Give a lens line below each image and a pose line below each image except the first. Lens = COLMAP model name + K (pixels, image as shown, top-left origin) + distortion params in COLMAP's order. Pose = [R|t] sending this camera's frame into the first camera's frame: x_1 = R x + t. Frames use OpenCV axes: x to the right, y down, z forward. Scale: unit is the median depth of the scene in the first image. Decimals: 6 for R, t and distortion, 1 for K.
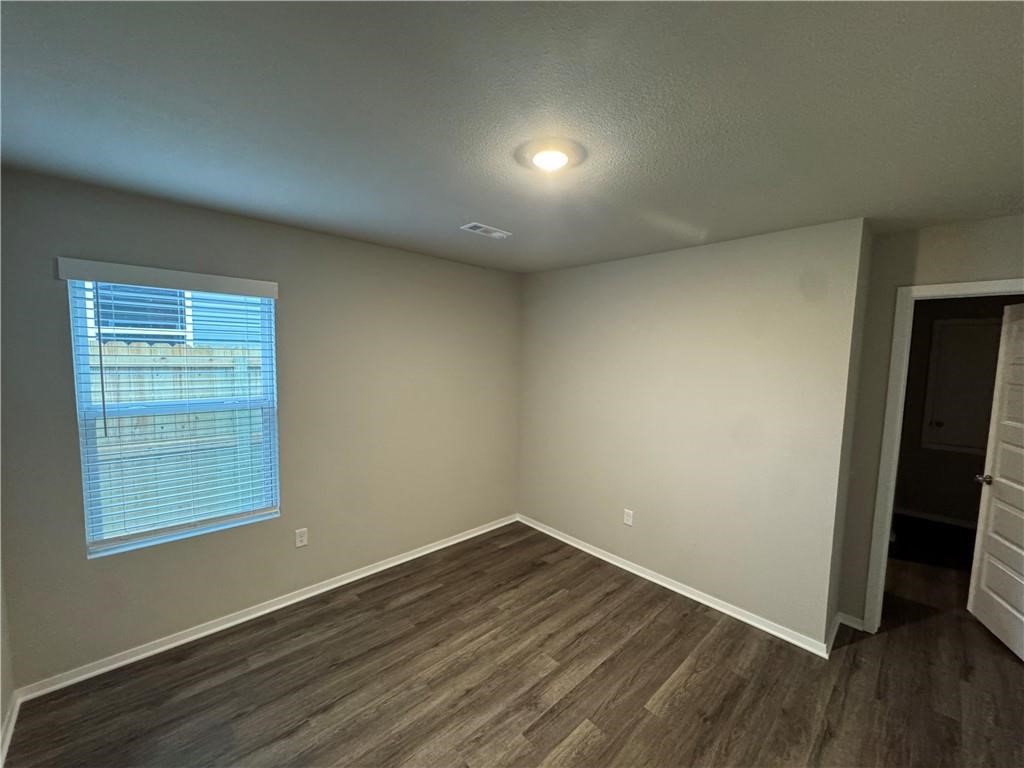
lens RADIAL K [[408.9, 0, 511.0], [0, 408.9, 385.2], [0, 0, 1]] dist [-0.003048, -0.000243]
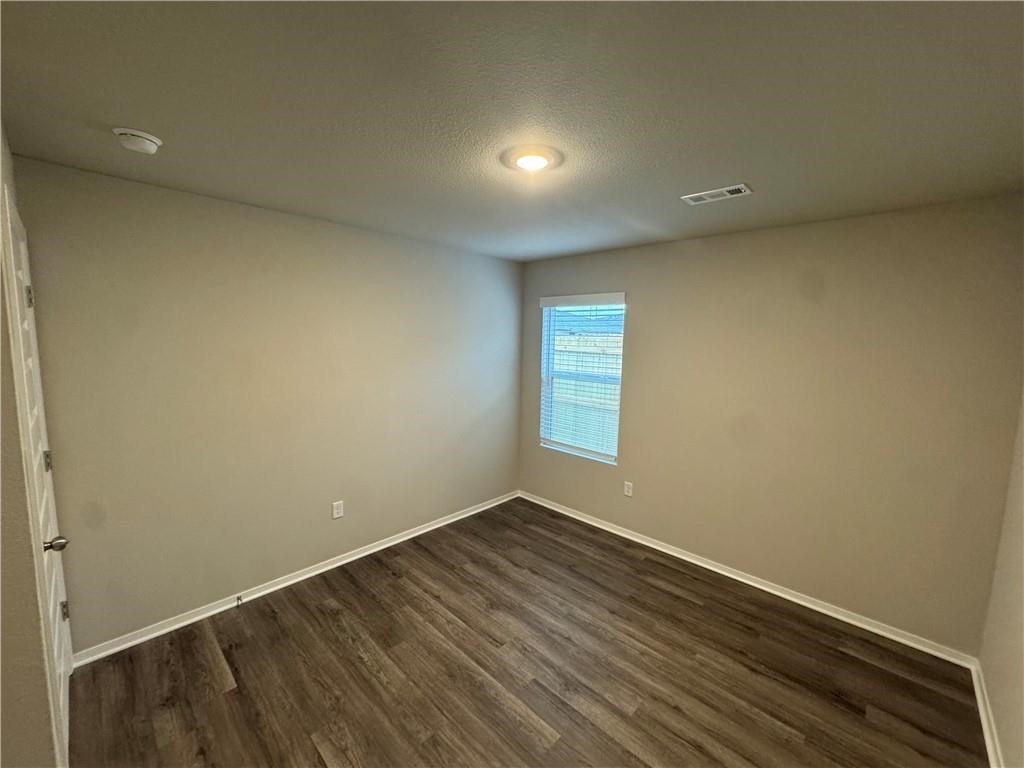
lens RADIAL K [[408.9, 0, 511.0], [0, 408.9, 385.2], [0, 0, 1]] dist [-0.003048, -0.000243]
pose [[0.049485, 0.091054, -0.994616, 0.823626], [-0.101918, 0.991098, 0.085661, -0.023814], [0.993561, 0.097130, 0.058325, 0.613873]]
